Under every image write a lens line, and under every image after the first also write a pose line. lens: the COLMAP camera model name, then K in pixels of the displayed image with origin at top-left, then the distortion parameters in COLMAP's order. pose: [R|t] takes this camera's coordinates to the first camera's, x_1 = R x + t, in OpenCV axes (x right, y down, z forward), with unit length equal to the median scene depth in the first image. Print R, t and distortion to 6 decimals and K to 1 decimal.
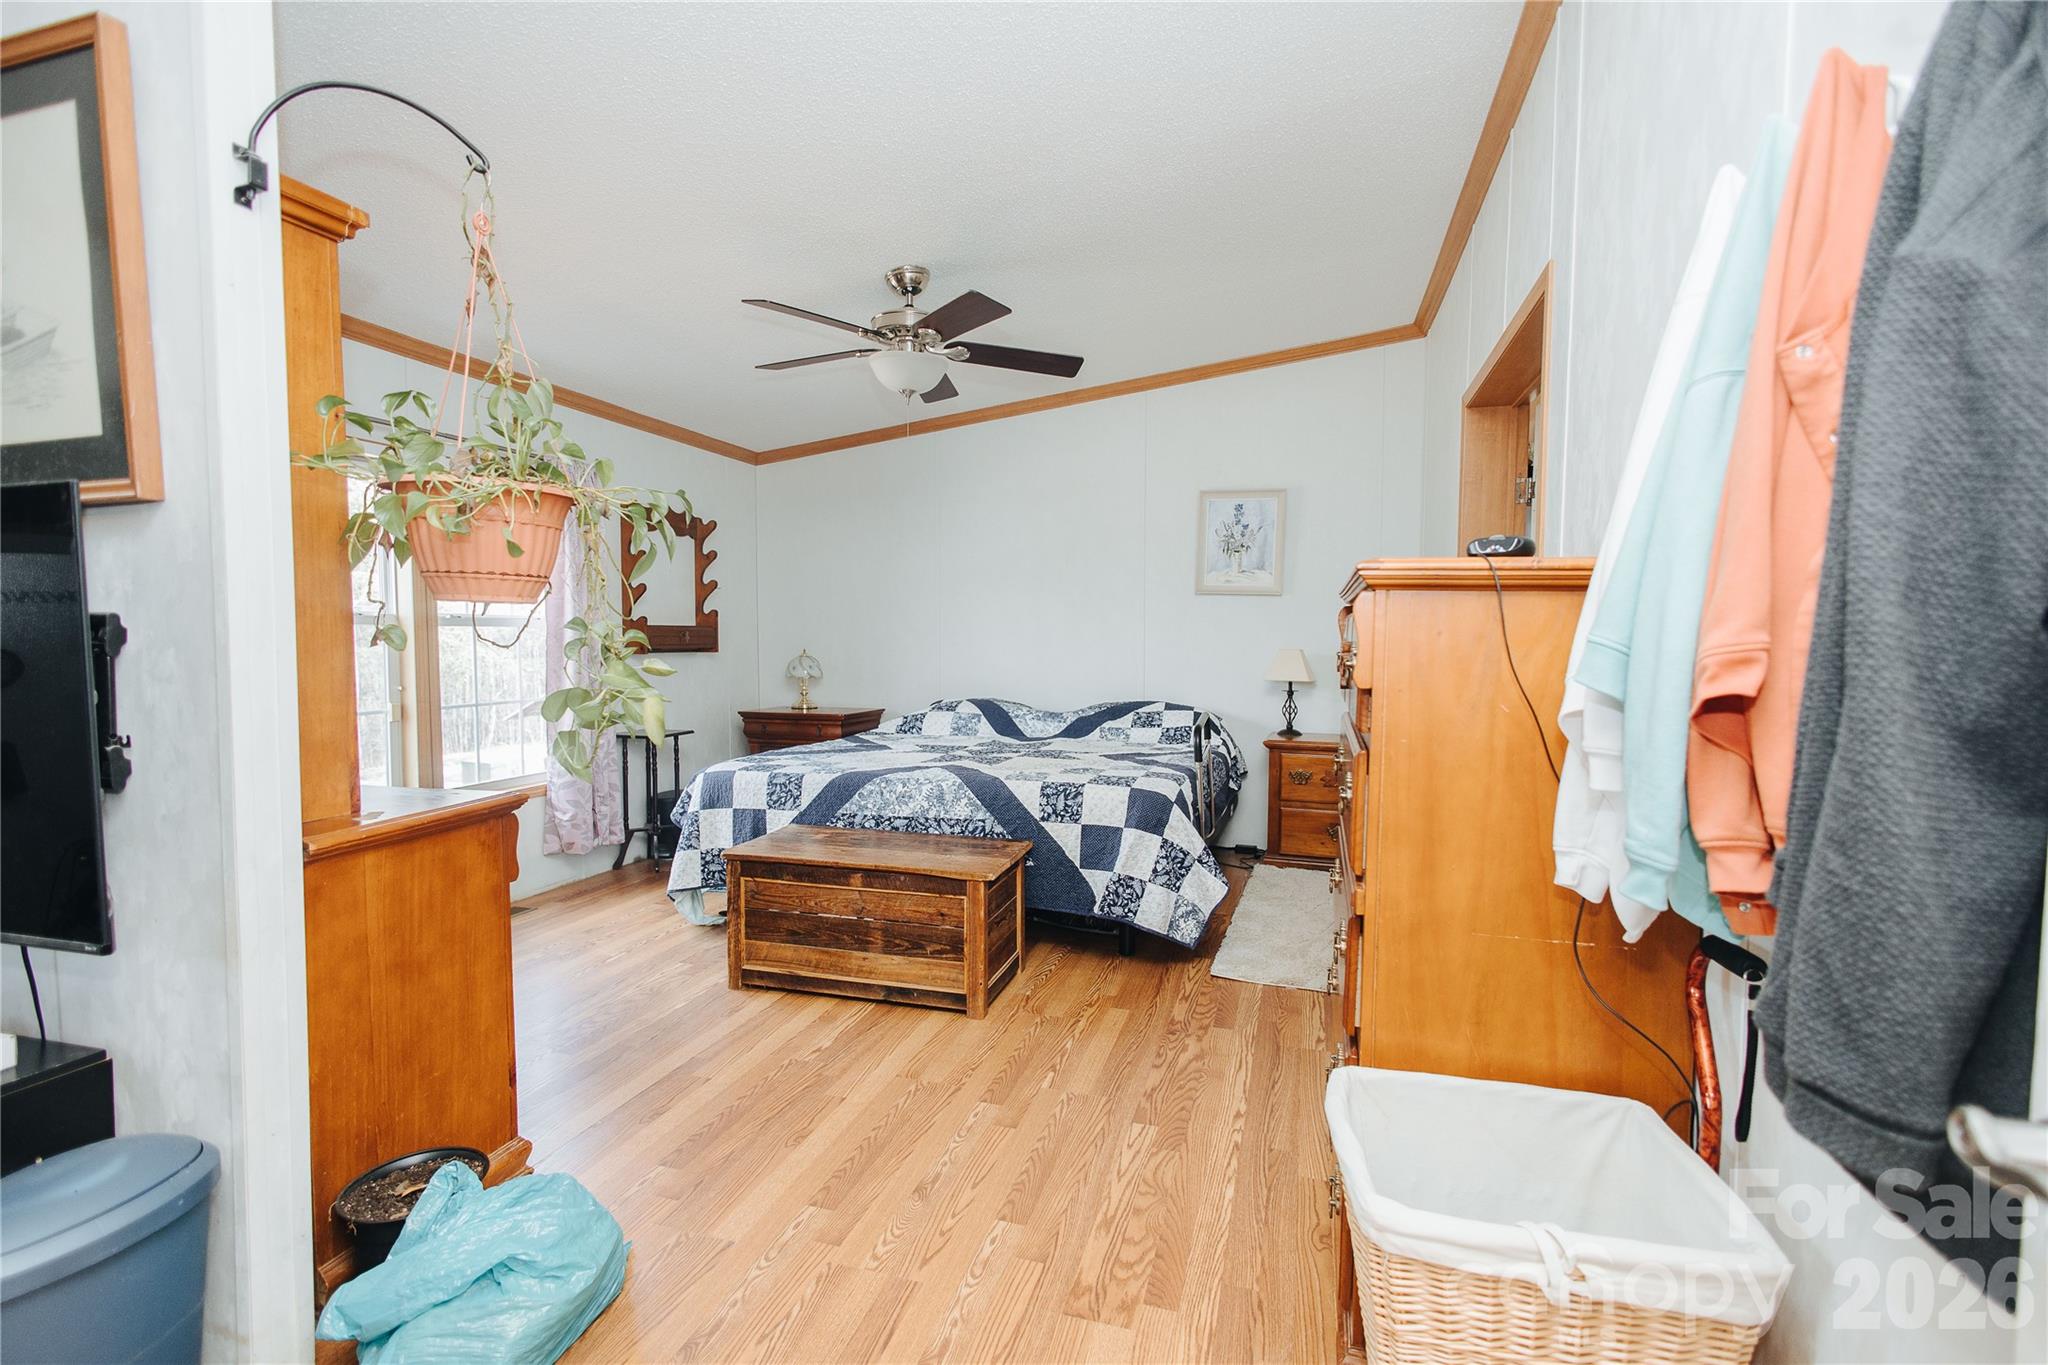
lens RADIAL K [[949.4, 0, 1021.0], [0, 949.4, 683.0], [0, 0, 1]] dist [0.015649, -0.003716]
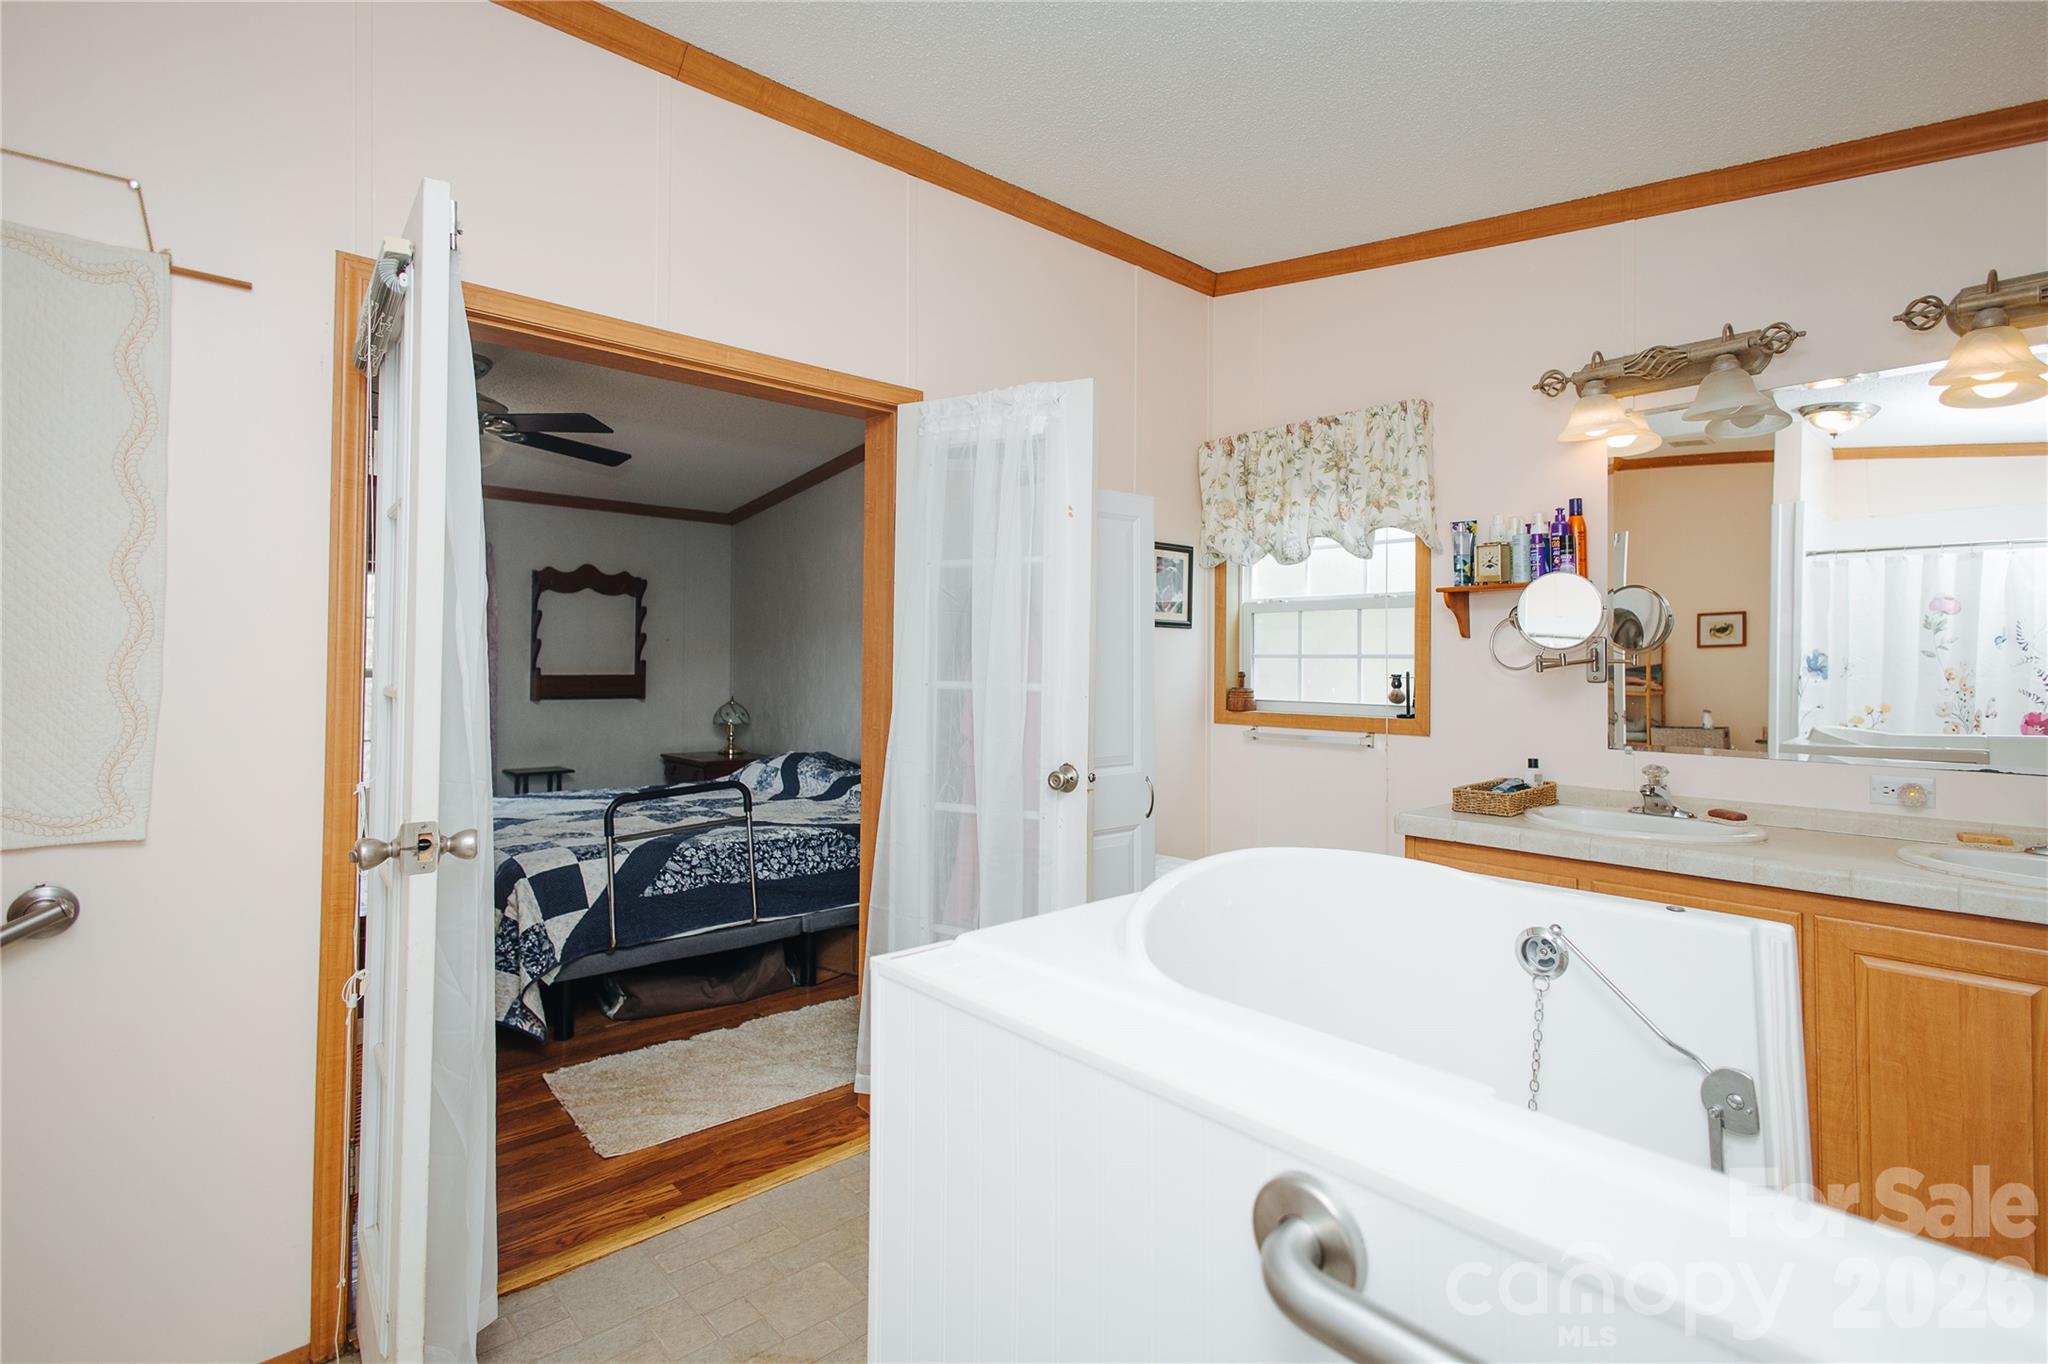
lens RADIAL K [[949.4, 0, 1025.8], [0, 949.4, 670.9], [0, 0, 1]] dist [0.015649, -0.003716]
pose [[0.844901, -0.003437, -0.534911, 1.294244], [-0.028649, 0.998253, -0.051666, -0.041985], [0.534154, 0.058978, 0.843327, 0.657663]]
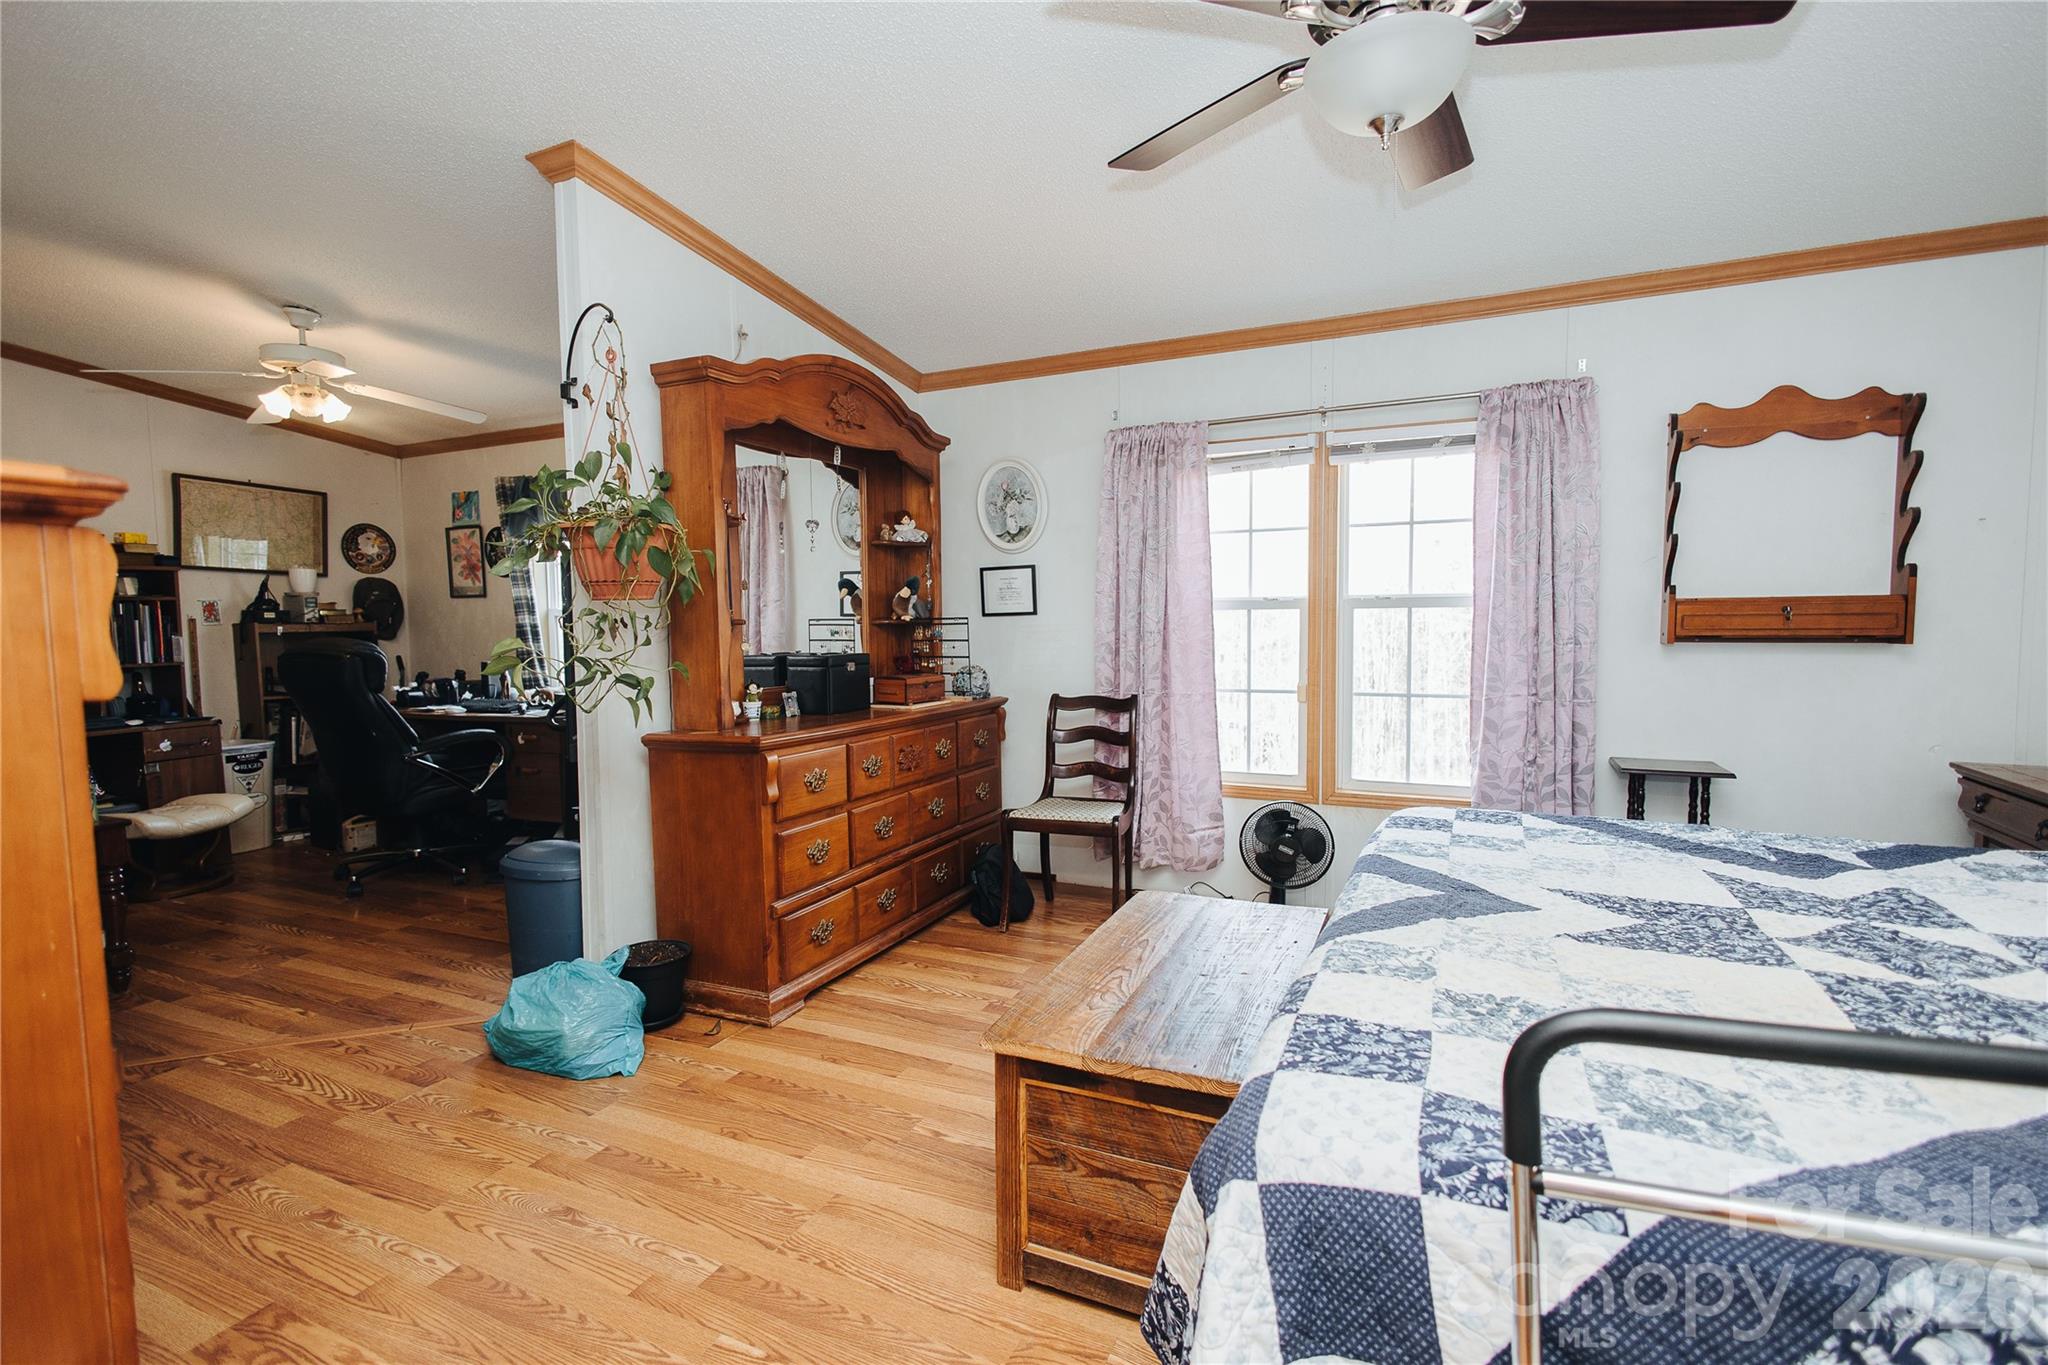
lens RADIAL K [[949.4, 0, 1042.5], [0, 949.4, 682.6], [0, 0, 1]] dist [0.015649, -0.003716]
pose [[-0.151668, 0.053962, -0.986957, 0.573307], [-0.040793, 0.997316, 0.060797, -0.047811], [0.987589, 0.049482, -0.149060, 1.253590]]
